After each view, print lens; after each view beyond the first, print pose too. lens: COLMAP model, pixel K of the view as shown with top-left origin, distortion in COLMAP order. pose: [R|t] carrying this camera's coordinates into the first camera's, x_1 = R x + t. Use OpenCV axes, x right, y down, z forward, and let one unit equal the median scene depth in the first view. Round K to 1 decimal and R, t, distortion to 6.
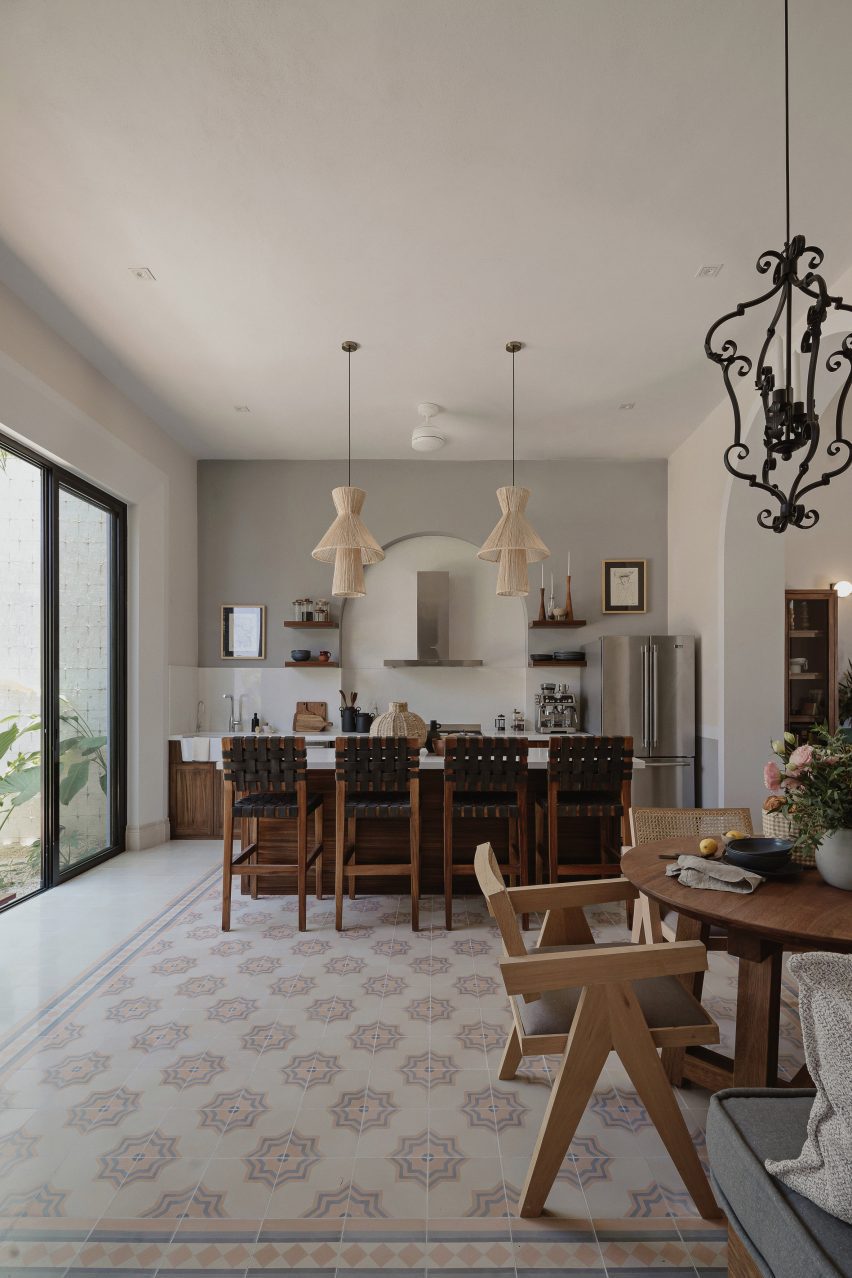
lens RADIAL K [[2548.4, 0, 426.0], [0, 2548.4, 639.0], [0, 0, 1]] dist [0.601429, -0.303203]
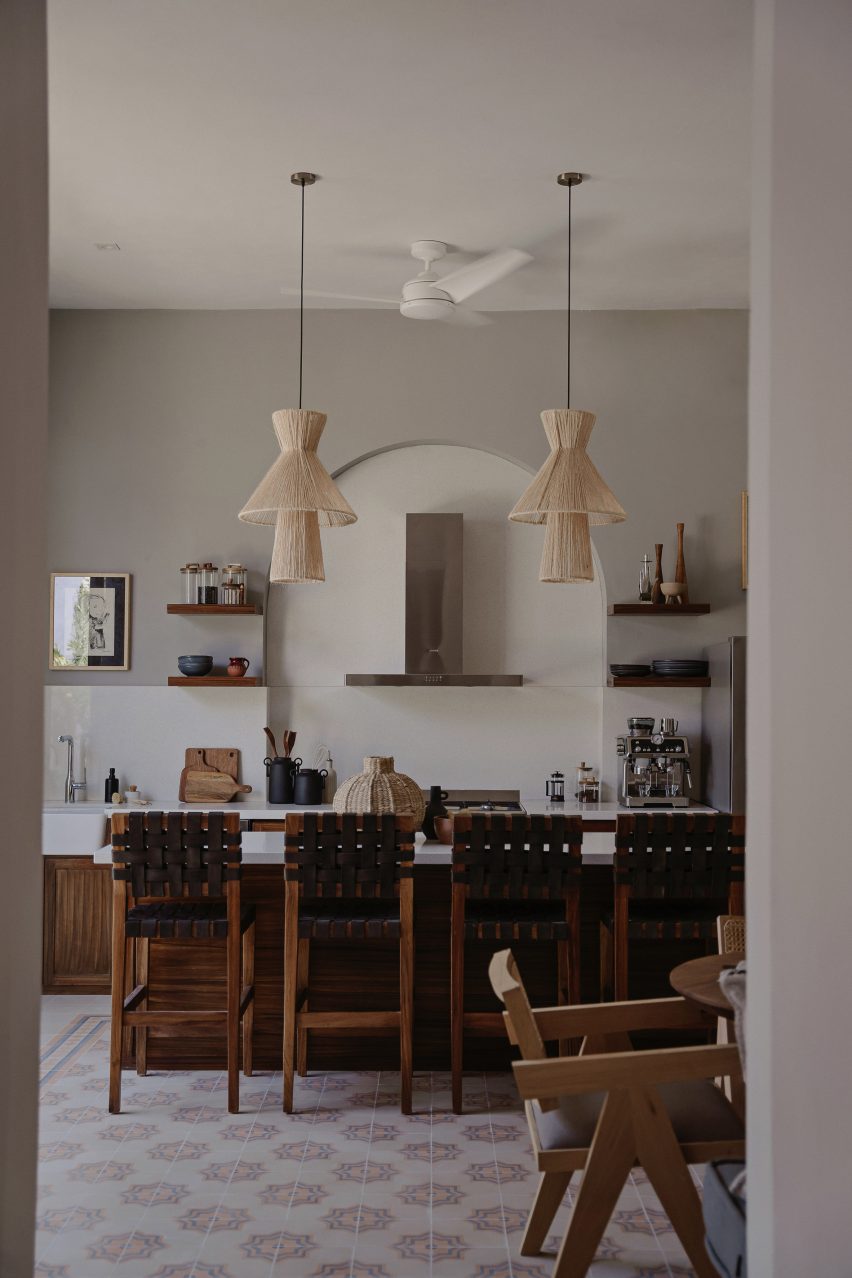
lens RADIAL K [[1698.0, 0, 432.5], [0, 1698.0, 657.9], [0, 0, 1]] dist [0.111406, -0.007472]
pose [[0.999971, 0.005701, -0.005131, 0.004039], [-0.005973, 0.998480, -0.054795, 0.022790], [0.004811, 0.054824, 0.998484, 0.574110]]
